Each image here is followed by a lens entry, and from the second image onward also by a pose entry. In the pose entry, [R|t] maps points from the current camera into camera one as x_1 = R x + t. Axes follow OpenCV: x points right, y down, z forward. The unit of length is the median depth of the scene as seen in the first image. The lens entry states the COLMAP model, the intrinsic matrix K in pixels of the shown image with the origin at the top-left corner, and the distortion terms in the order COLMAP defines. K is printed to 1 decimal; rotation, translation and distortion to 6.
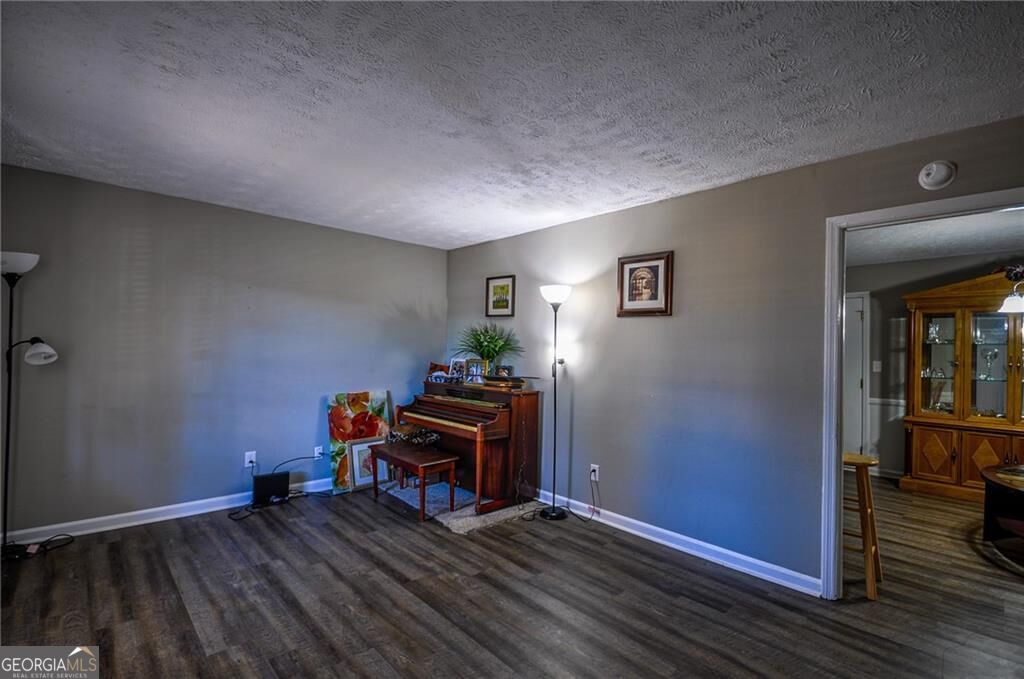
lens RADIAL K [[473.5, 0, 516.2], [0, 473.5, 339.6], [0, 0, 1]] dist [-0.005576, -0.000681]
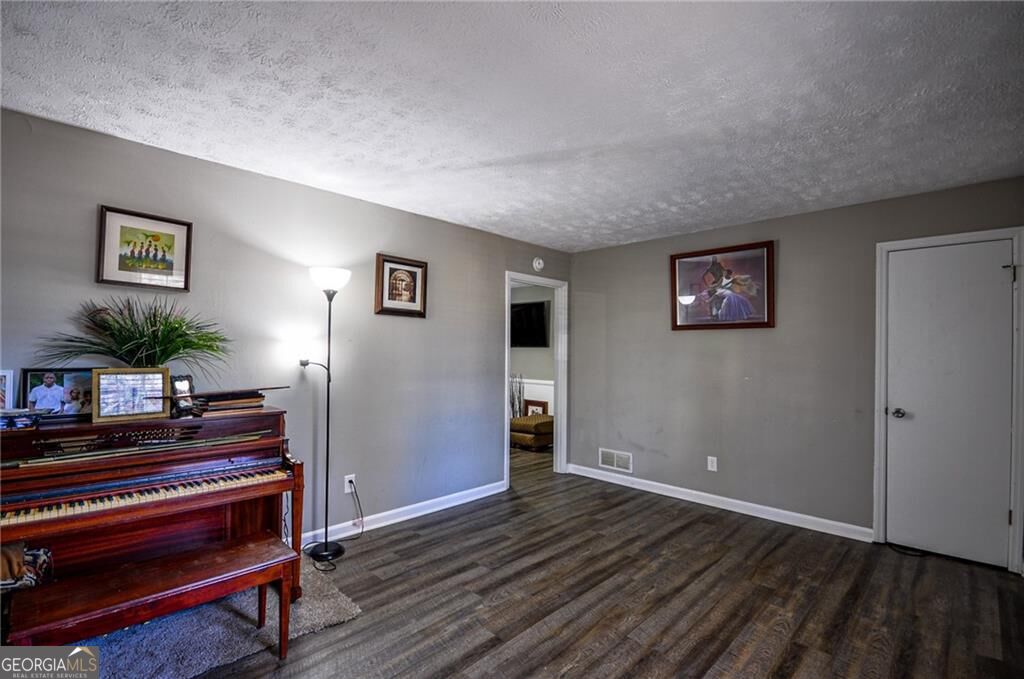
lens RADIAL K [[473.5, 0, 517.8], [0, 473.5, 344.3], [0, 0, 1]] dist [-0.005576, -0.000681]
pose [[-0.062006, -0.009524, 0.998030, -0.819733], [-0.034274, 0.999385, 0.007407, -0.002803], [-0.997487, -0.033747, -0.062294, 0.812723]]
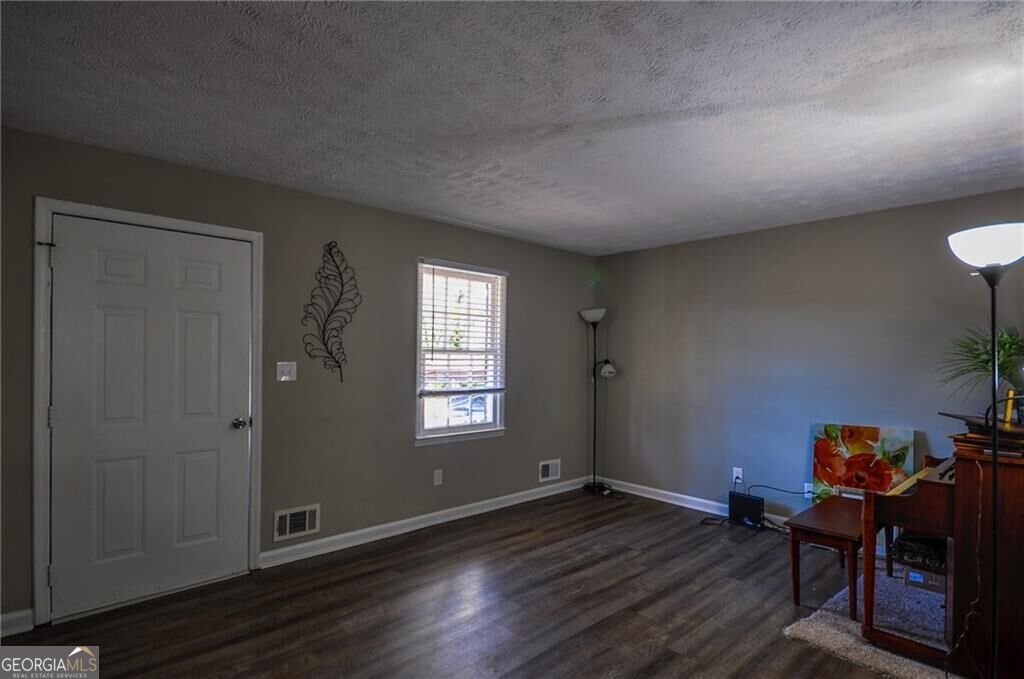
lens RADIAL K [[508.0, 0, 511.1], [0, 508.0, 355.0], [0, 0, 1]] dist [0.004899, 0.000460]
pose [[-0.008068, -0.022462, -0.999715, 0.636275], [0.013441, 0.999655, -0.022569, 0.012807], [0.999877, -0.013619, -0.007763, 0.604020]]
